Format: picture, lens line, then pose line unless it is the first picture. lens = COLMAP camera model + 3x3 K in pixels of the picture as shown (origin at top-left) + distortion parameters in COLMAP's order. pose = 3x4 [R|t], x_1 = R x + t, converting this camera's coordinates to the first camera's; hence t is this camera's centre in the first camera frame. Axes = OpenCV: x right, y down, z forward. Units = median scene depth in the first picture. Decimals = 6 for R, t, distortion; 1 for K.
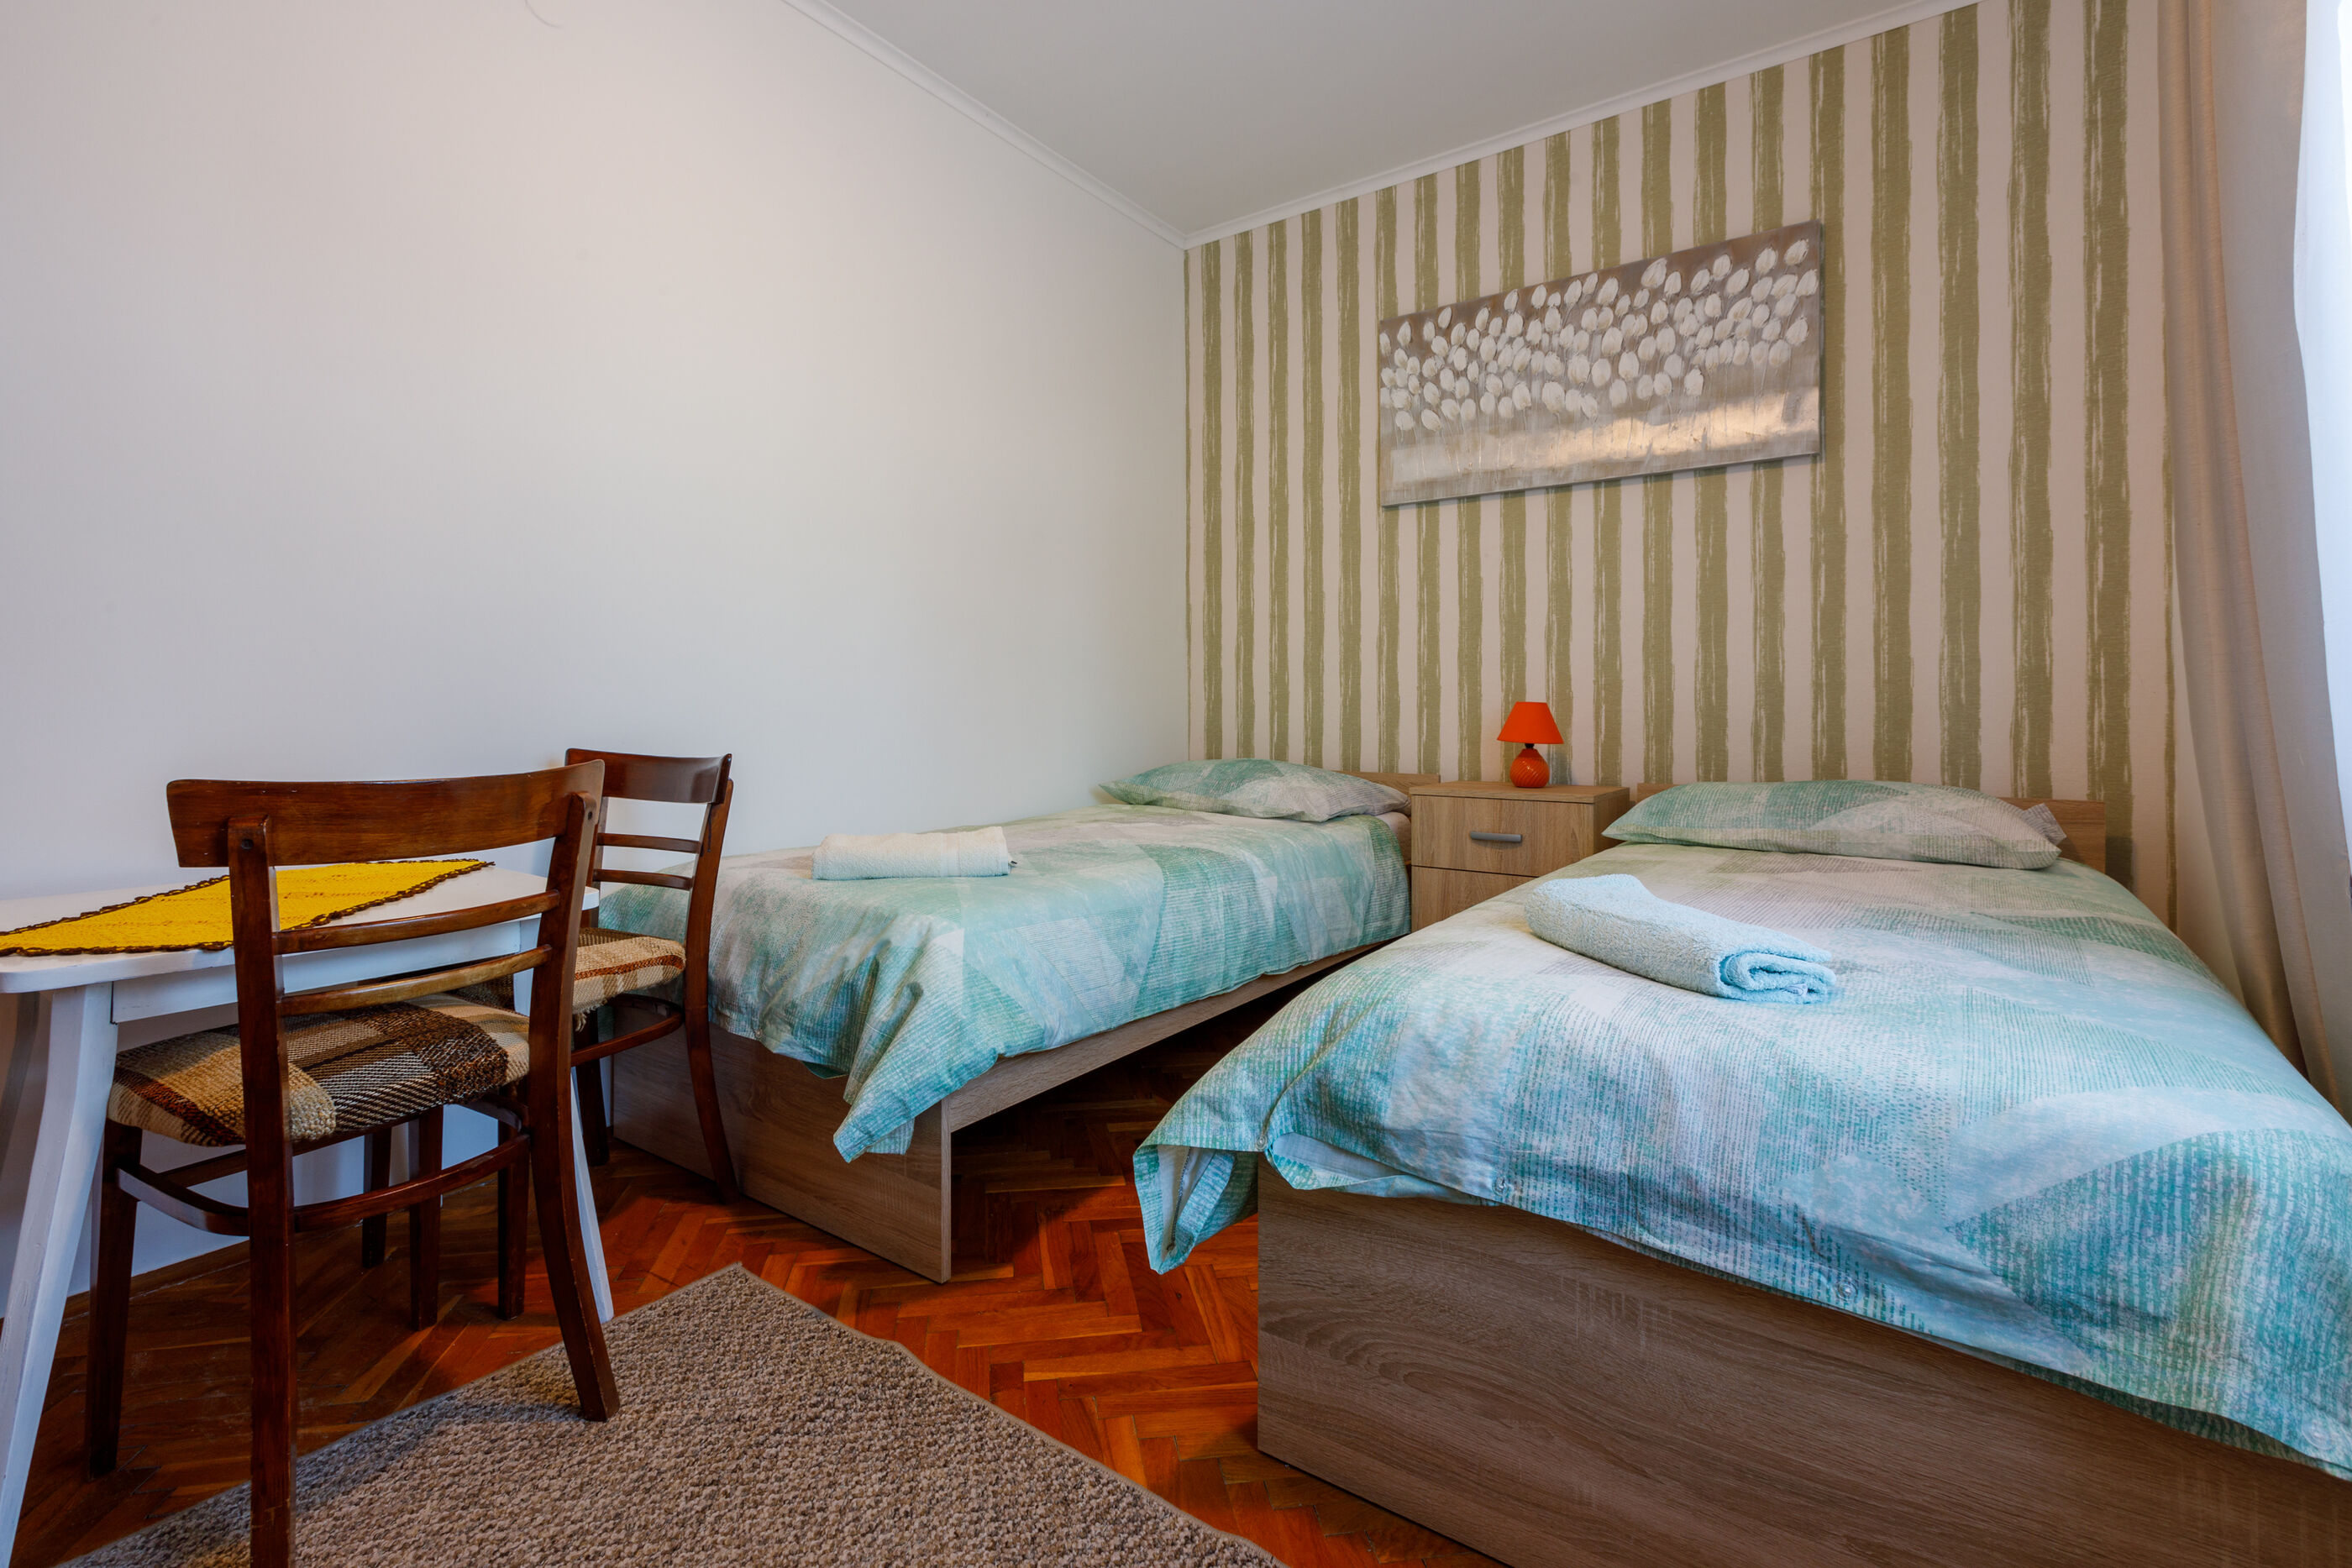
lens RADIAL K [[1087.4, 0, 1171.9], [0, 1087.4, 703.6], [0, 0, 1]] dist [0.009841, -0.000196]
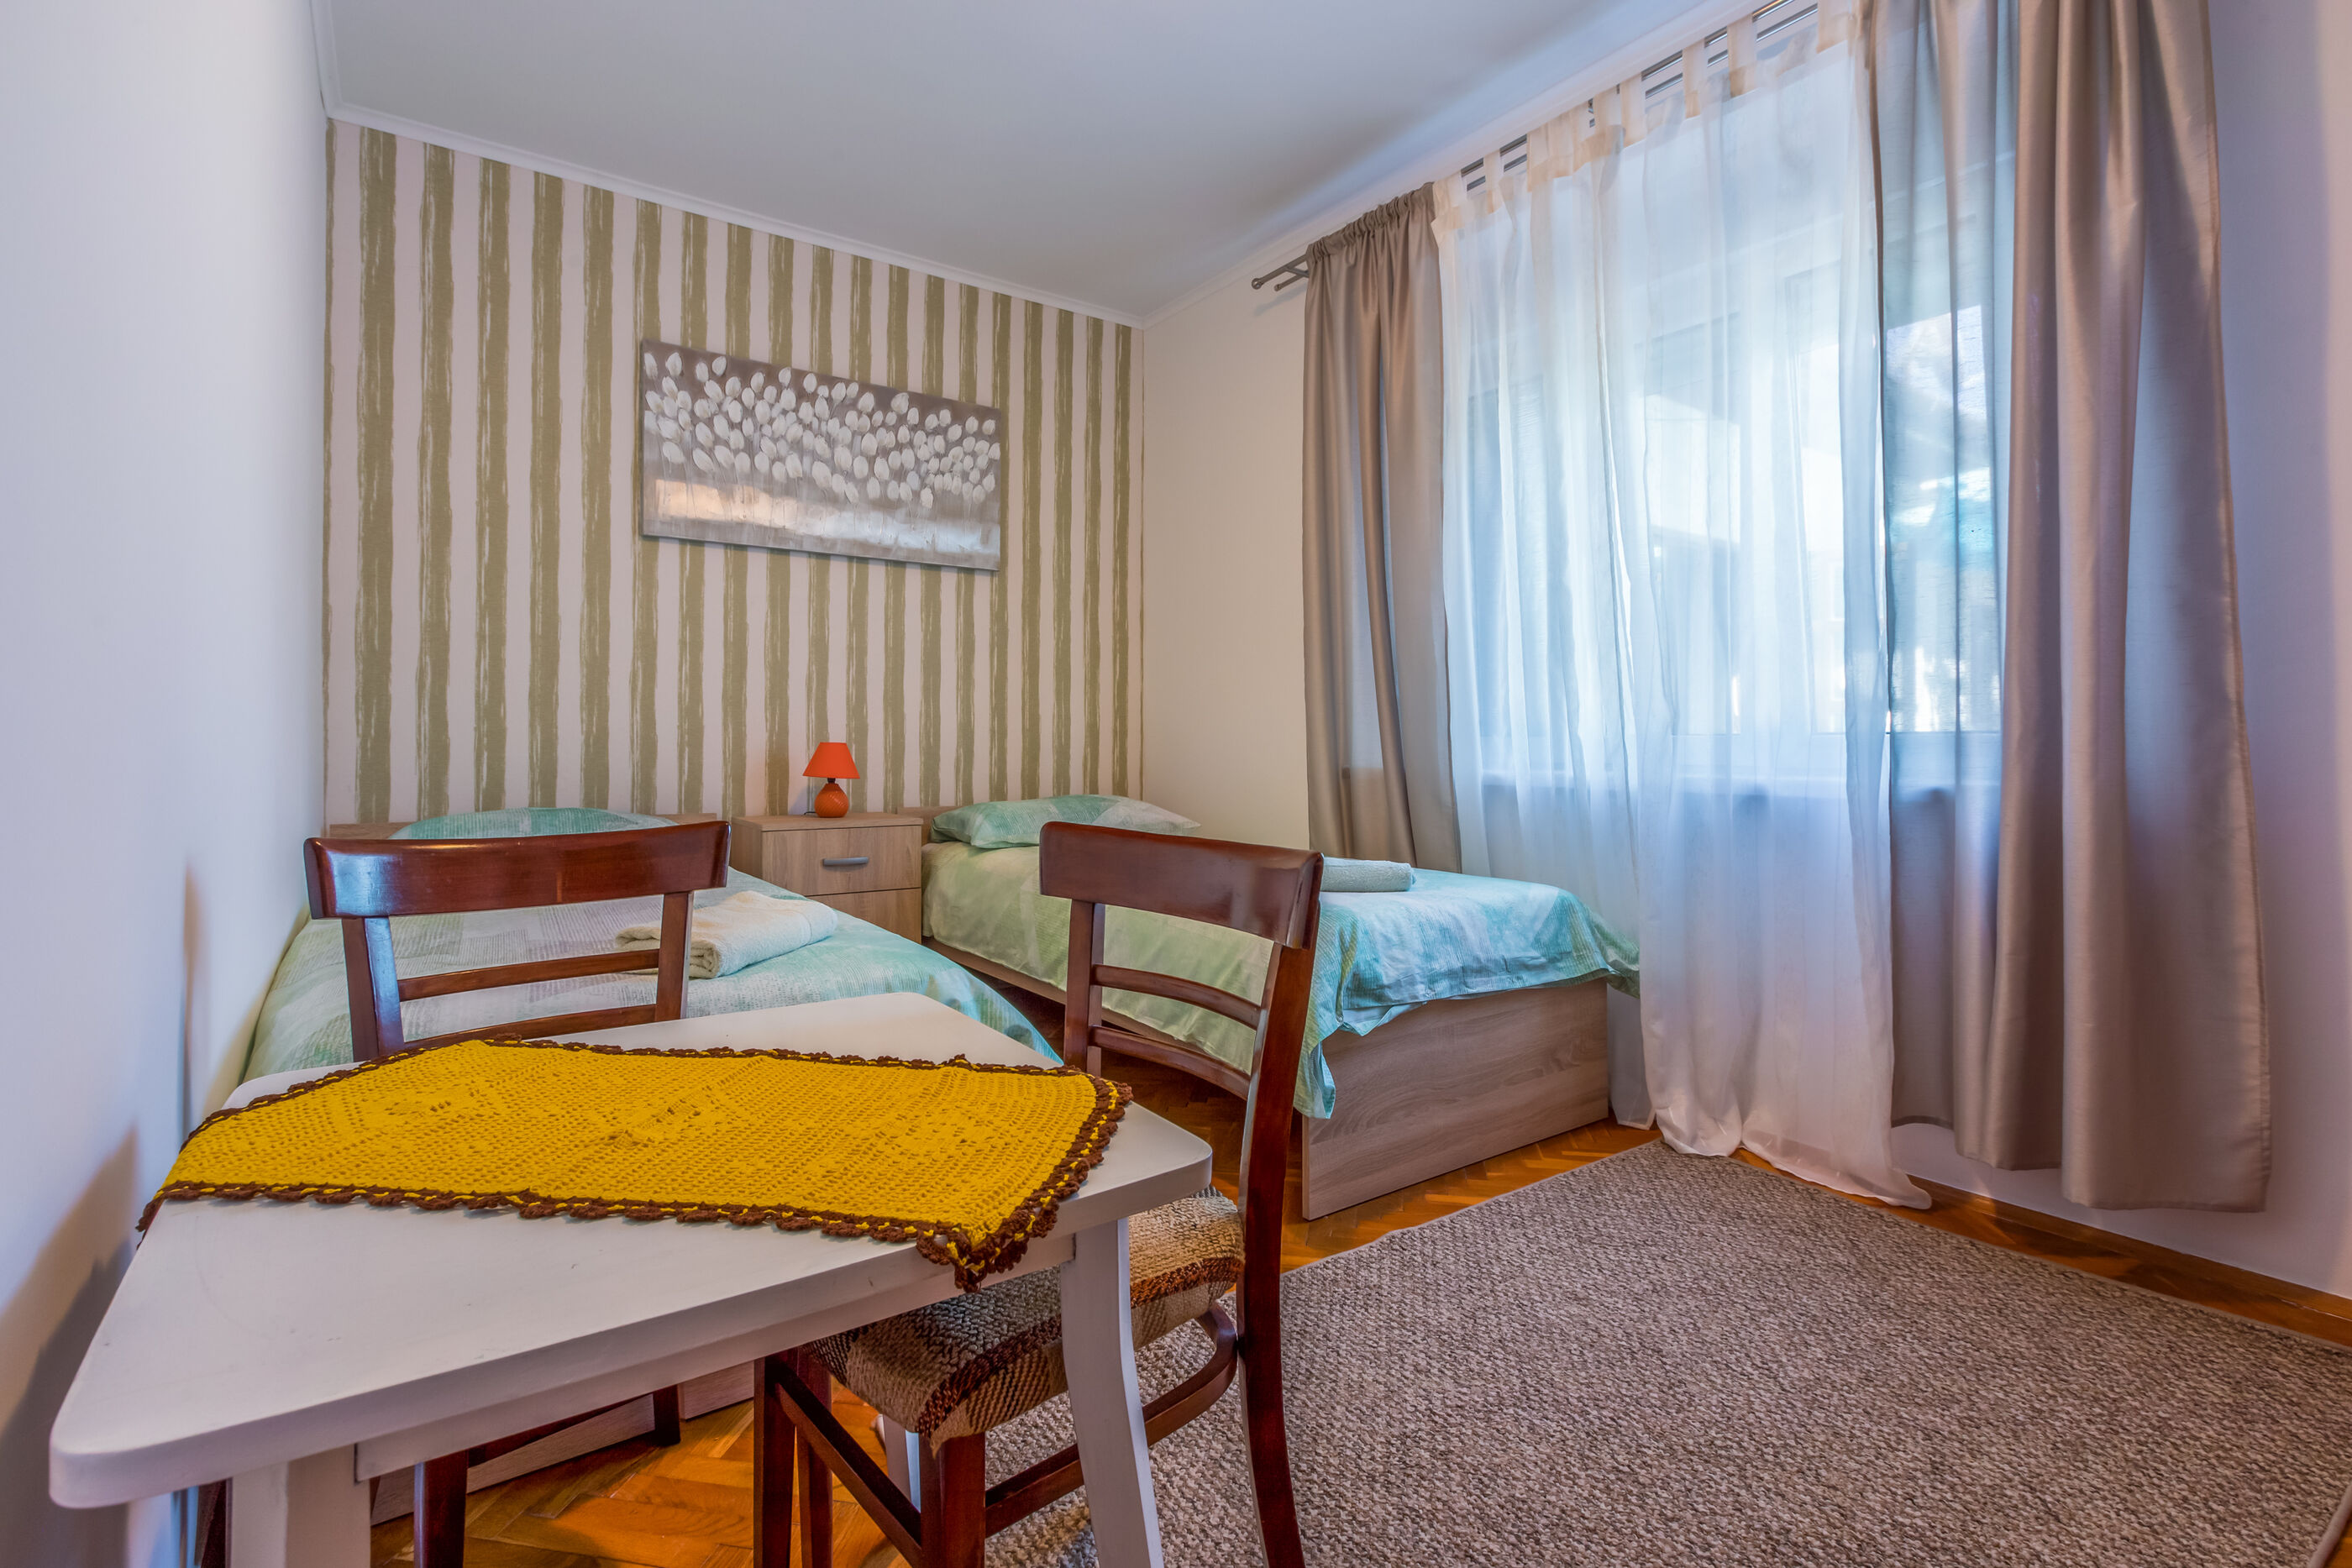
lens RADIAL K [[1088.8, 0, 1173.4], [0, 1088.8, 739.7], [0, 0, 1]] dist [0.002104, 0.000277]
pose [[0.318364, 0.003305, 0.947963, -0.627301], [-0.009343, 0.999956, -0.000349, -0.007032], [-0.947923, -0.008746, 0.318381, 0.288315]]
